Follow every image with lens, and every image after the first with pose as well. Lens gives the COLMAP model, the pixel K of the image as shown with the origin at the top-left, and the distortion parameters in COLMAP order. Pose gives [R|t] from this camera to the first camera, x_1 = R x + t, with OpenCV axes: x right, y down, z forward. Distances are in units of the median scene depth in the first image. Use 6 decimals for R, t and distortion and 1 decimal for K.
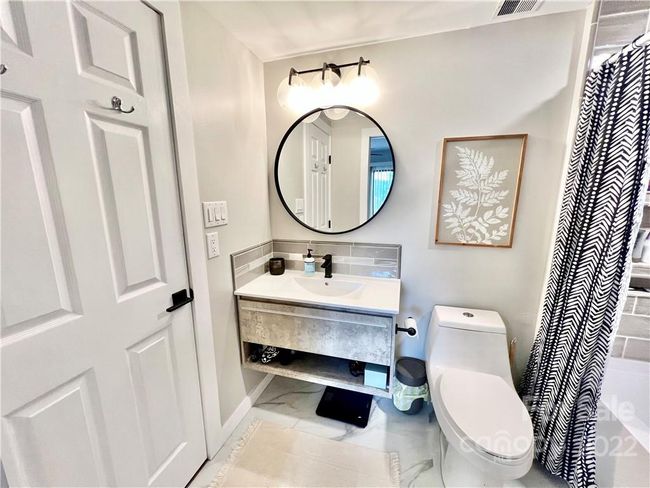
lens RADIAL K [[259.9, 0, 327.3], [0, 259.9, 246.3], [0, 0, 1]] dist [0.000350, 0.001146]
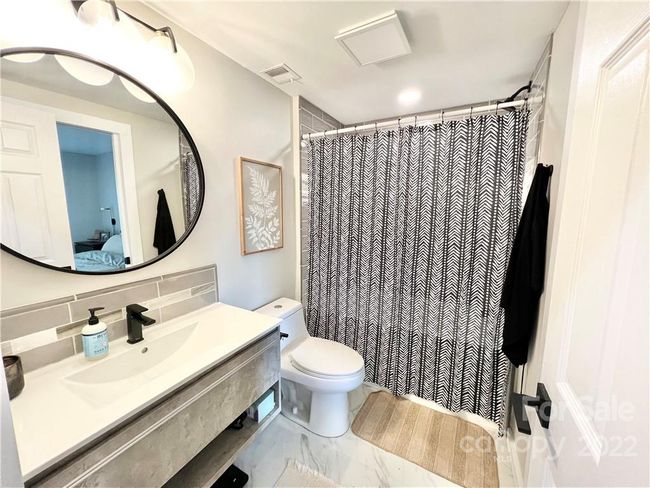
lens RADIAL K [[259.9, 0, 325.5], [0, 259.9, 245.9], [0, 0, 1]] dist [0.000350, 0.001146]
pose [[0.215281, -0.135690, 0.967079, -0.547087], [0.185796, 0.977902, 0.095849, -0.090608], [-0.958715, 0.159045, 0.235735, 0.455596]]
